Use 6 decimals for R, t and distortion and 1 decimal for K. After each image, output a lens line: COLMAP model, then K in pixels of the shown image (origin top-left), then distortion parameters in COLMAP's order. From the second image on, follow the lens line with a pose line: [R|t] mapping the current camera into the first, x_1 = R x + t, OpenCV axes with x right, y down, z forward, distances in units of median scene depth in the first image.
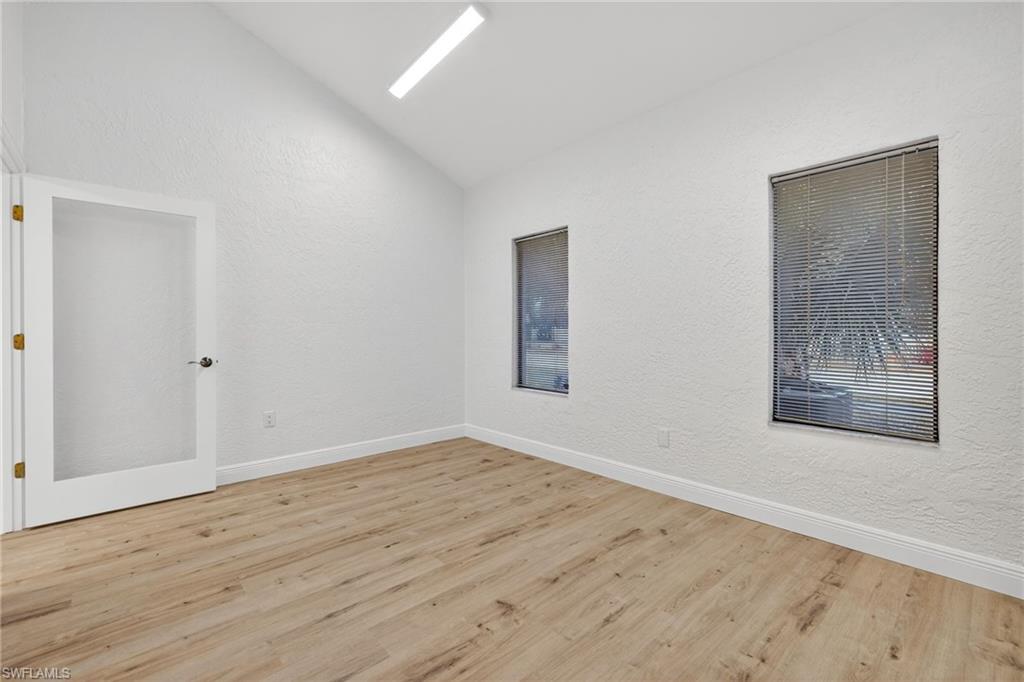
lens RADIAL K [[433.2, 0, 511.6], [0, 433.2, 332.8], [0, 0, 1]] dist [0.011113, 0.000206]
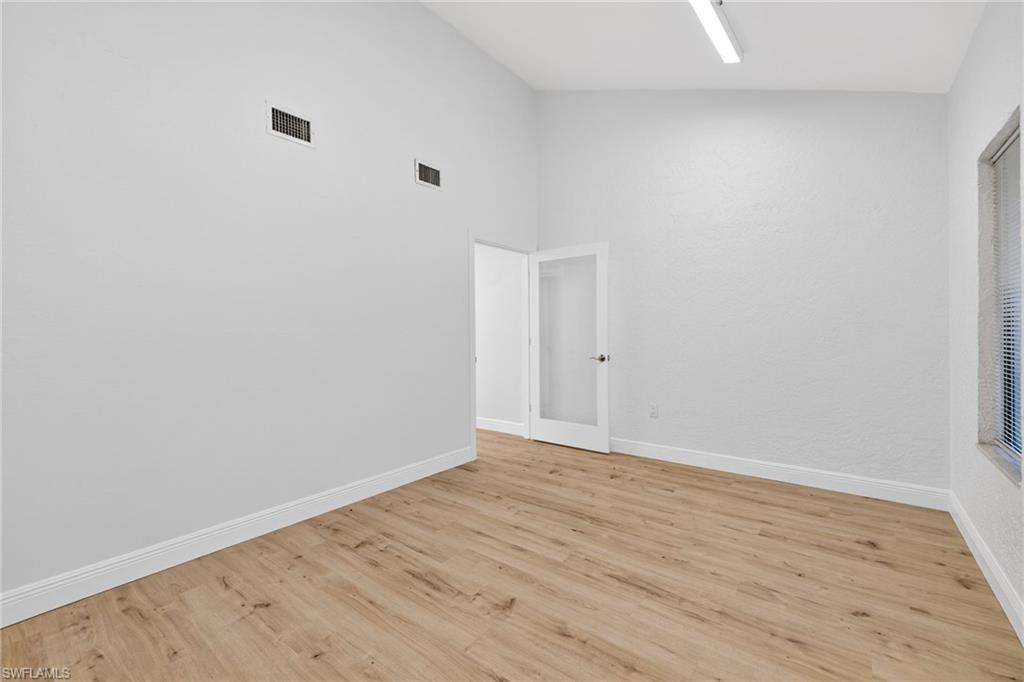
lens RADIAL K [[433.2, 0, 511.6], [0, 433.2, 332.8], [0, 0, 1]] dist [0.011113, 0.000206]
pose [[0.179006, 0.004771, -0.983836, 0.648647], [0.007207, 0.999955, 0.006161, -0.025621], [0.983822, -0.008193, 0.178964, 0.520617]]
